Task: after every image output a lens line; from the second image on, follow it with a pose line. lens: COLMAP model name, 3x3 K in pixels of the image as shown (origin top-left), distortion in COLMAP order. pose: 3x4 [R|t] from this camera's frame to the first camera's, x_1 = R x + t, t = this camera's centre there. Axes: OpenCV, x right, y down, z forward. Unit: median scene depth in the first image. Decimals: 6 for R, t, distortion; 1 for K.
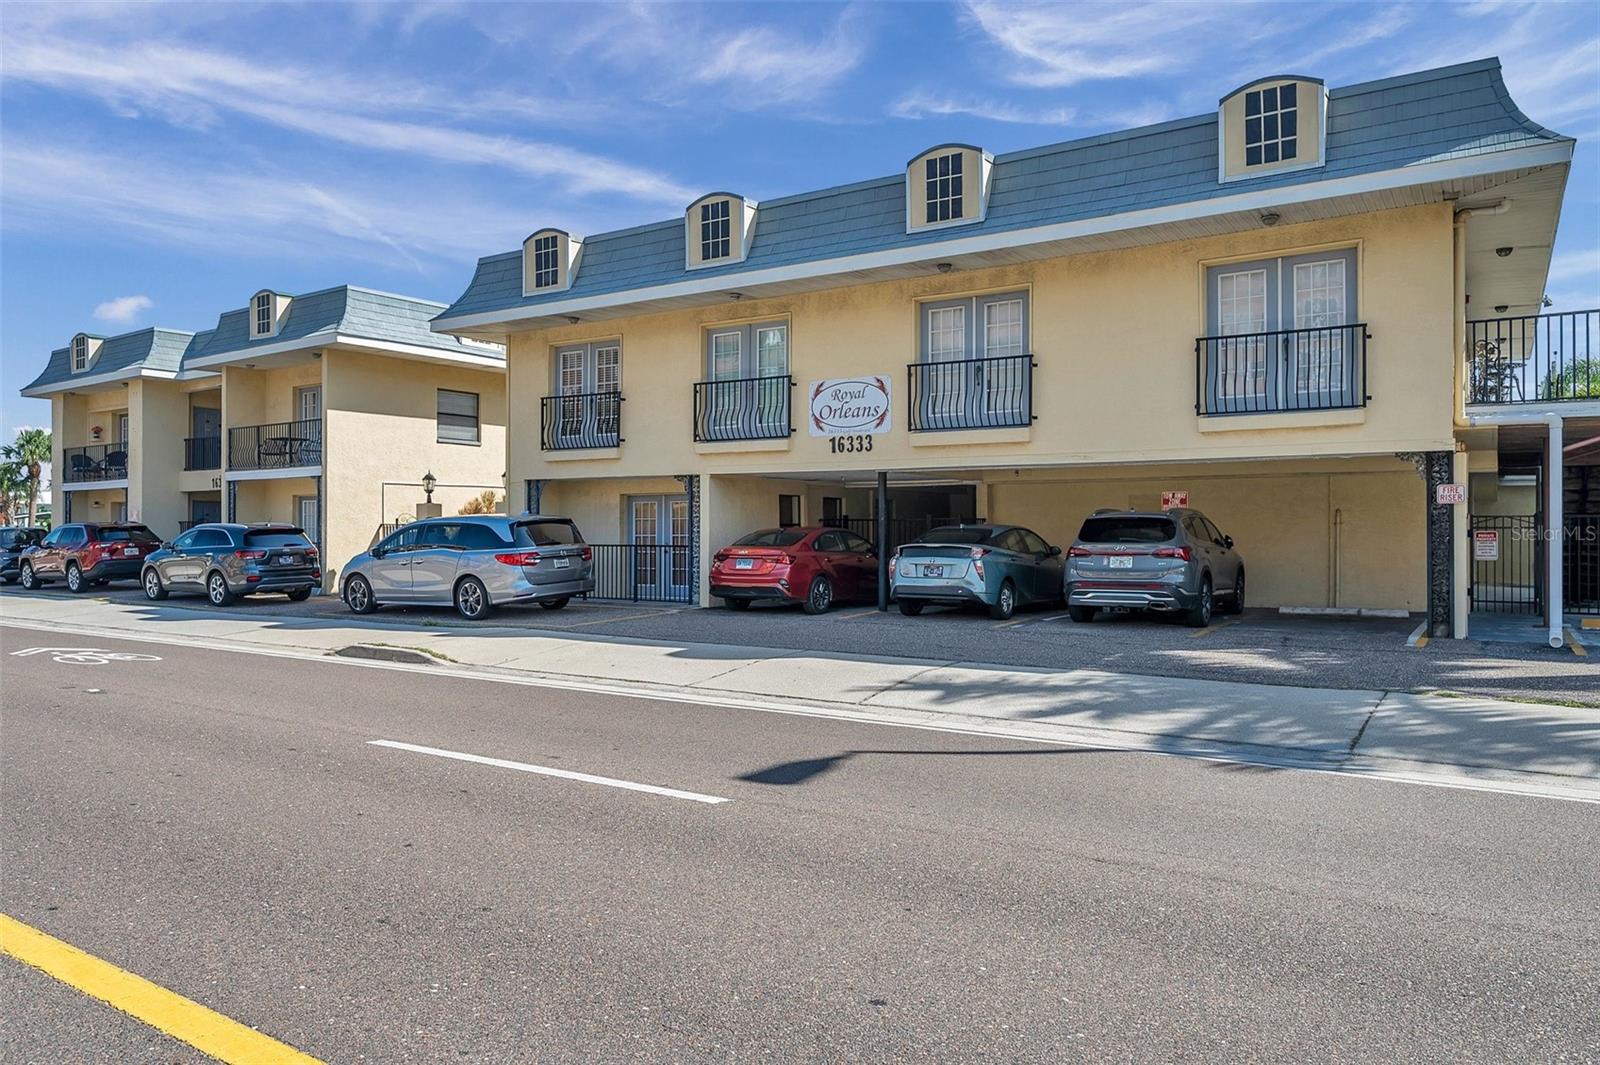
lens RADIAL K [[1070.8, 0, 804.8], [0, 1070.8, 530.3], [0, 0, 1]] dist [-0.004180, -0.004871]
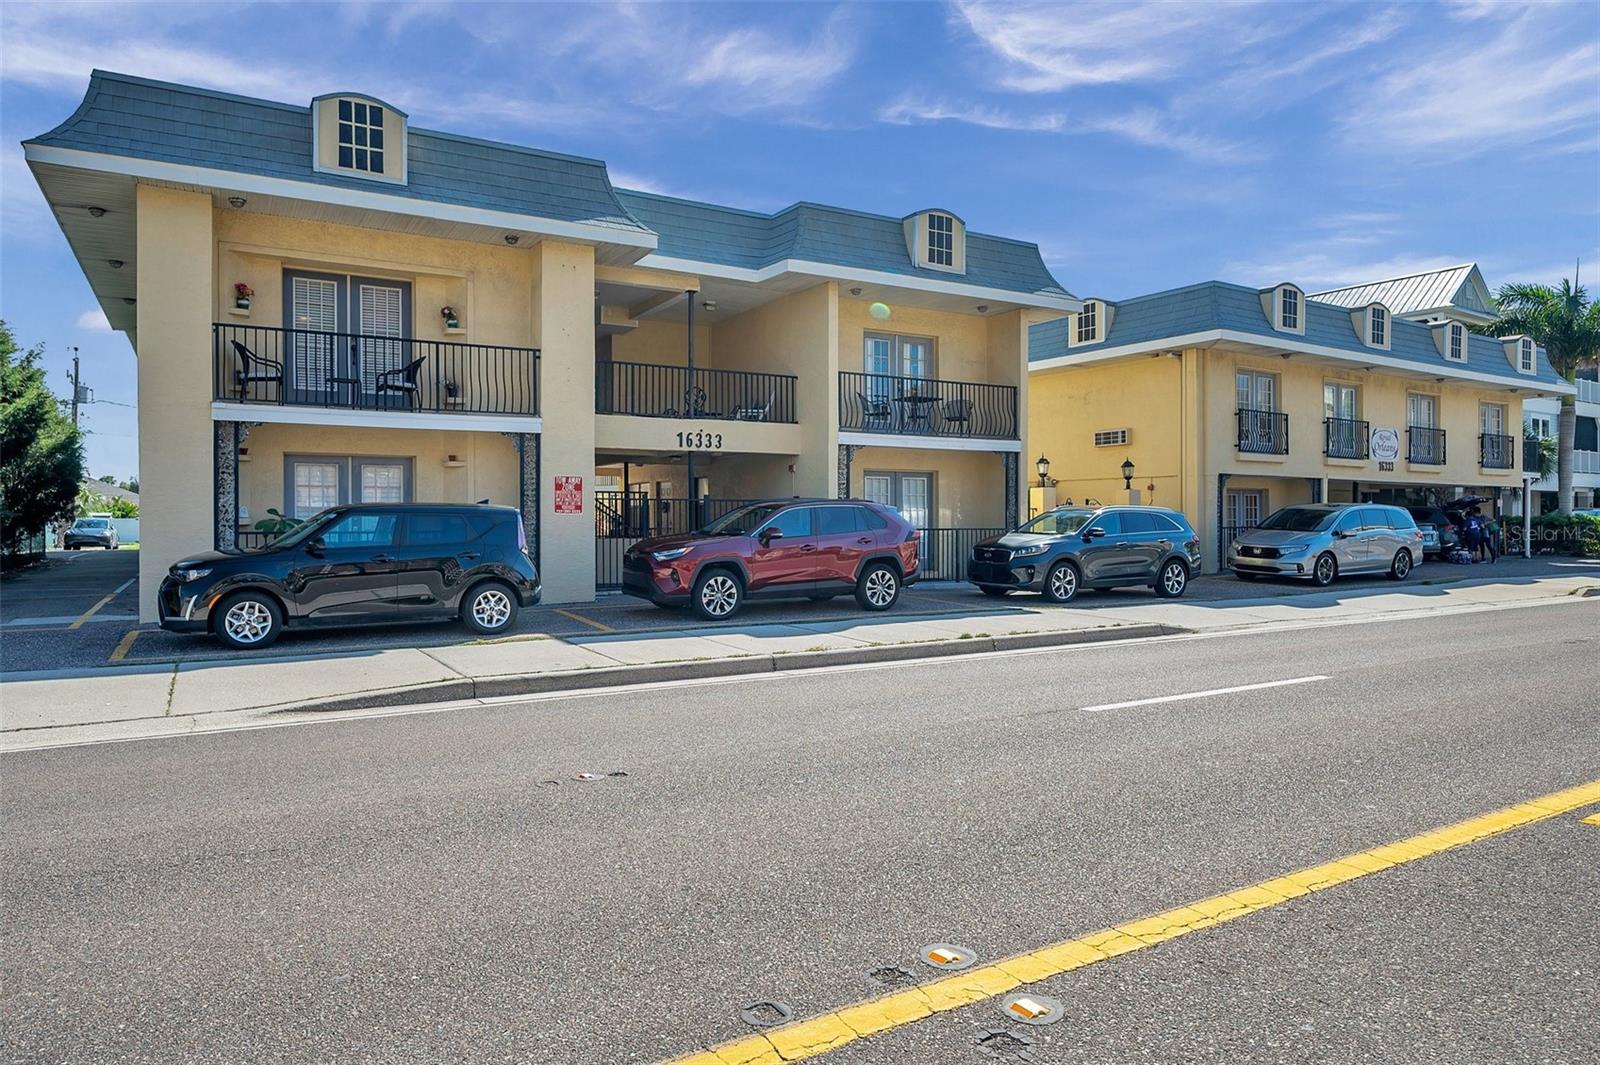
lens RADIAL K [[1032.2, 0, 801.3], [0, 1032.2, 526.6], [0, 0, 1]] dist [-0.007515, 0.001182]
pose [[0.415317, -0.002559, 0.909673, -1.738229], [0.002634, 0.999995, 0.001610, 0.010593], [-0.909673, 0.001727, 0.415322, 1.090637]]
